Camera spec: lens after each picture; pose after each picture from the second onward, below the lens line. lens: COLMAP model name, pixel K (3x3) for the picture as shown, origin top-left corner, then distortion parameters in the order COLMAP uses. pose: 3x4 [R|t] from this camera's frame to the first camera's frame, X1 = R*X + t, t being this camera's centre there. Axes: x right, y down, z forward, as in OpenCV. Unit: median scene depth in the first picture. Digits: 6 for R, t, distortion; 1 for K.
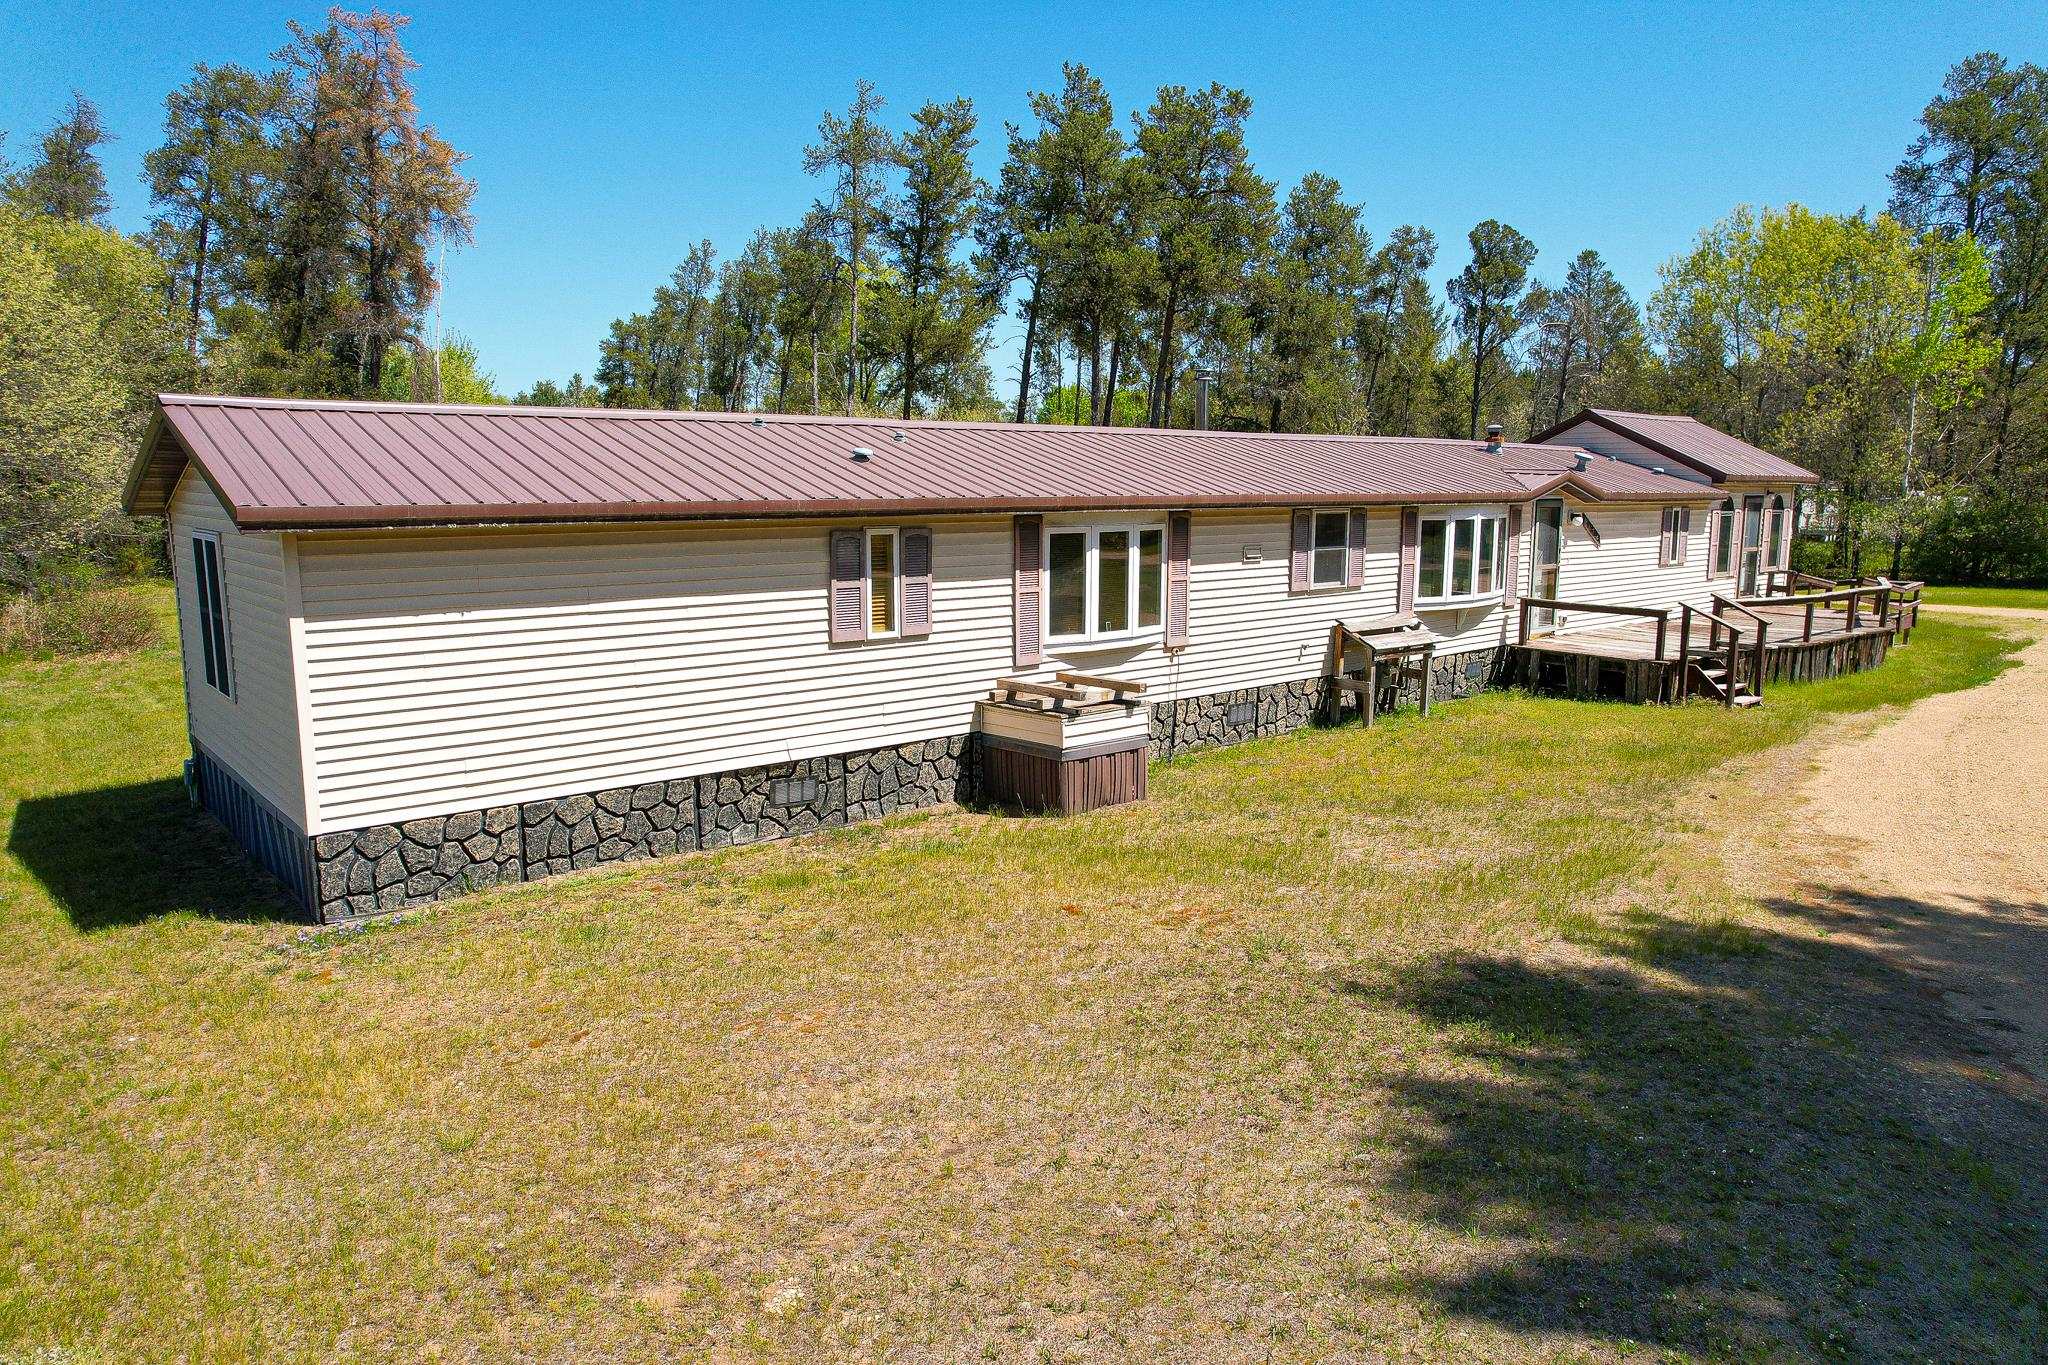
lens RADIAL K [[1307.7, 0, 1030.6], [0, 1307.7, 692.5], [0, 0, 1]] dist [-0.081179, 0.076281]
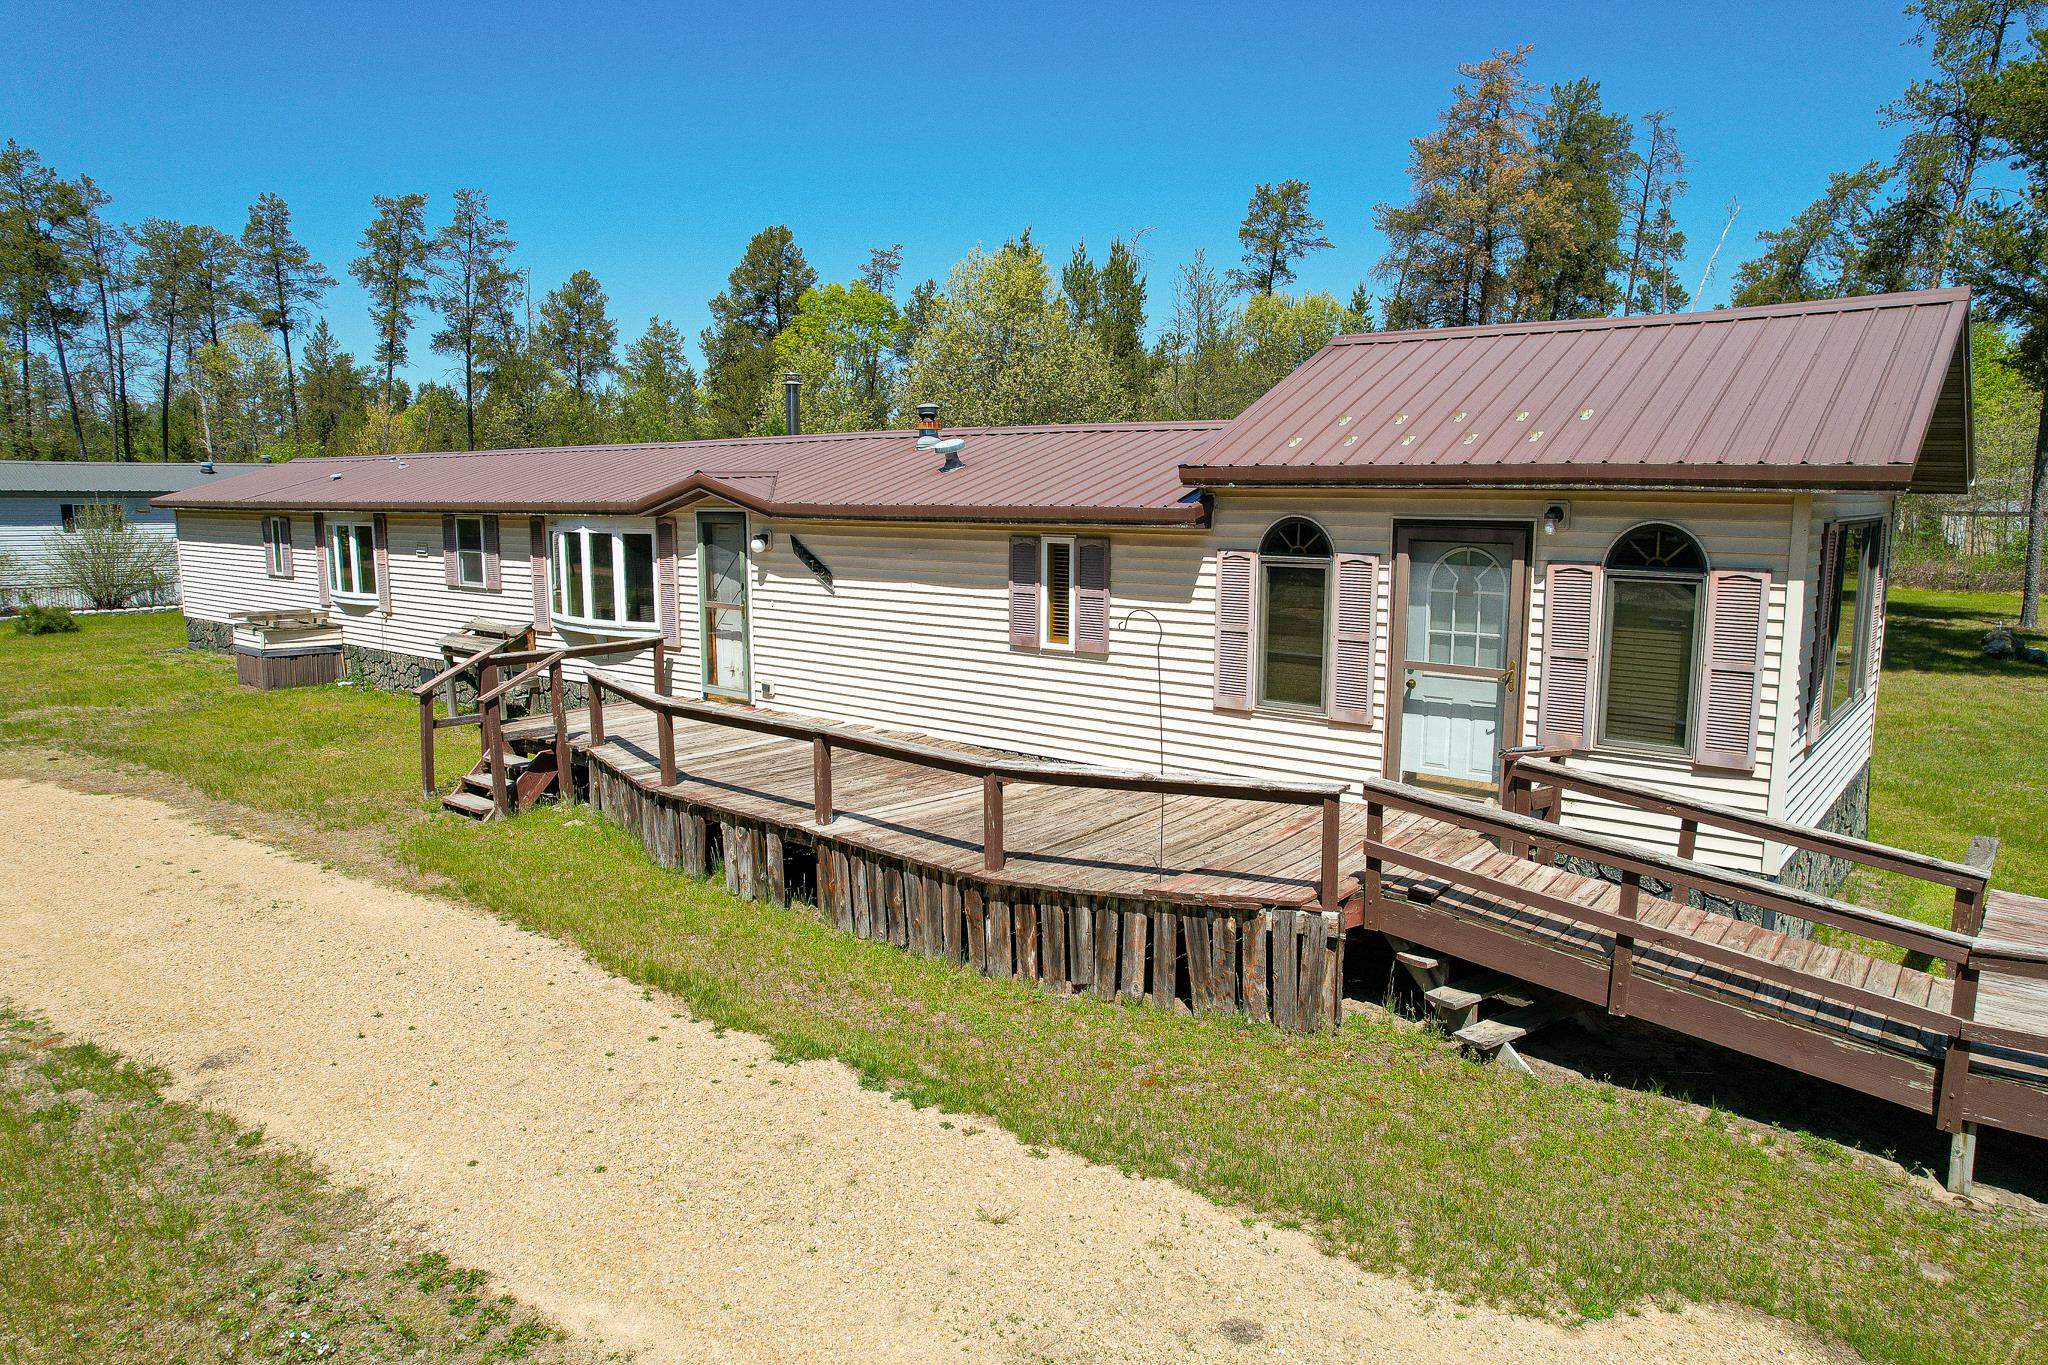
lens RADIAL K [[1312.2, 0, 1024.0], [0, 1312.2, 682.5], [0, 0, 1]] dist [-0.091293, 0.101959]
pose [[0.176409, 0.142450, -0.973955, 1.078828], [-0.159829, 0.980487, 0.114456, -0.156624], [0.971254, 0.135475, 0.195734, 0.974496]]
